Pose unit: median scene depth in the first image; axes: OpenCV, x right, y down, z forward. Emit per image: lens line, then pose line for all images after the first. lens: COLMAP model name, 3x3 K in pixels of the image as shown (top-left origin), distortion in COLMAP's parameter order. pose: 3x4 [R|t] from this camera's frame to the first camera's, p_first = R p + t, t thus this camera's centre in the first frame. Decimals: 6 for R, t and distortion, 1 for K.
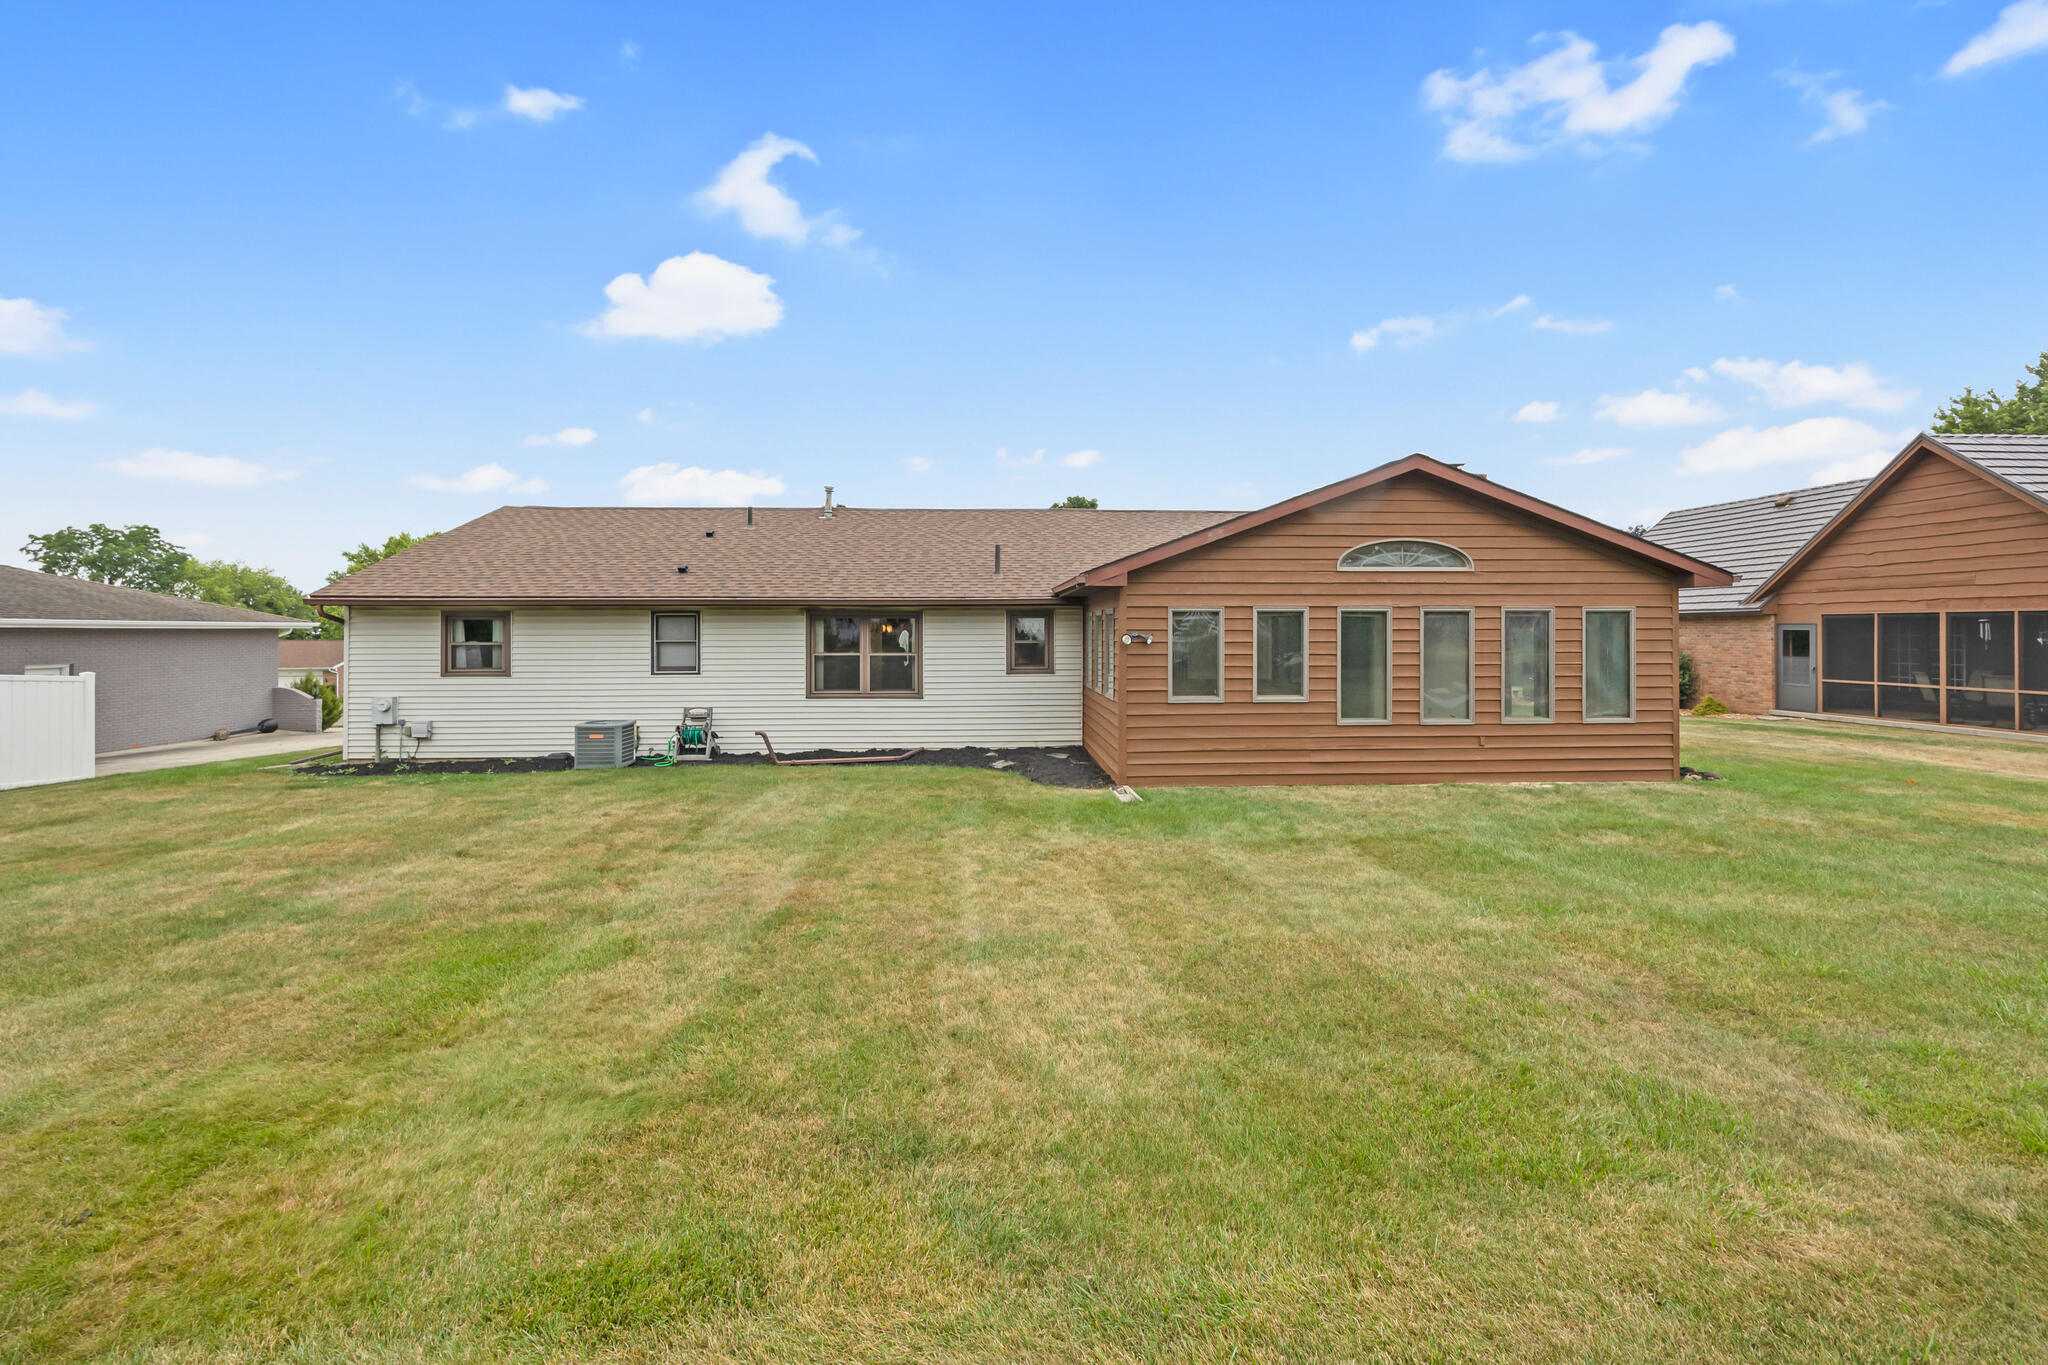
lens RADIAL K [[805.9, 0, 994.2], [0, 805.9, 629.8], [0, 0, 1]] dist [-0.002144, 0.001007]
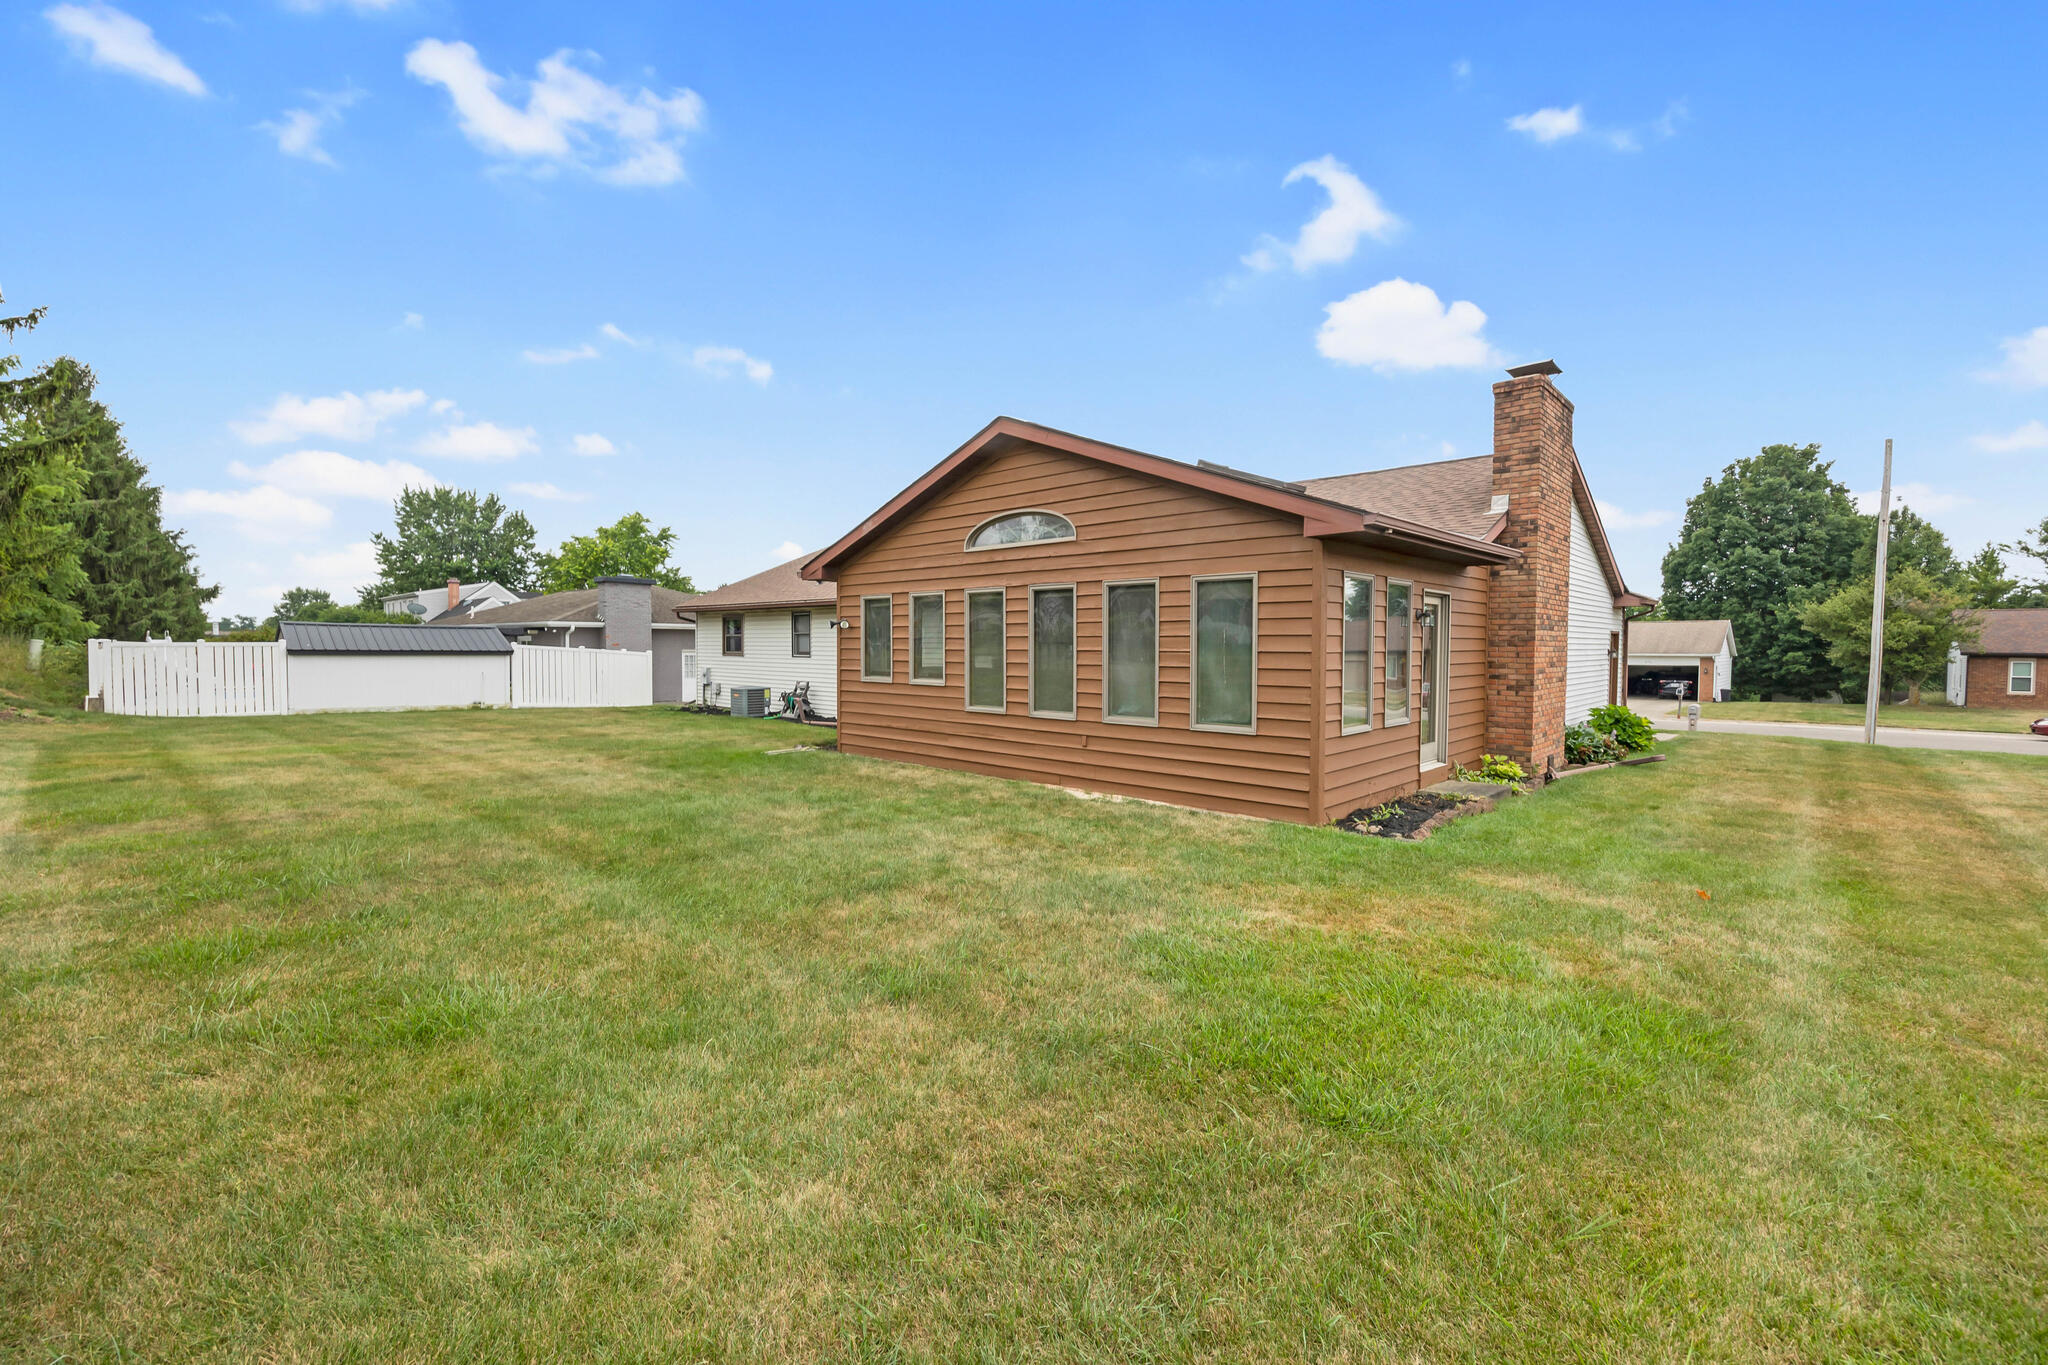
lens RADIAL K [[871.5, 0, 1031.8], [0, 871.5, 674.2], [0, 0, 1]] dist [-0.001962, -0.000038]
pose [[0.674922, 0.028953, -0.737321, 1.013514], [0.000318, 0.999218, 0.039528, 0.026147], [0.737889, -0.026913, 0.674385, 0.278983]]
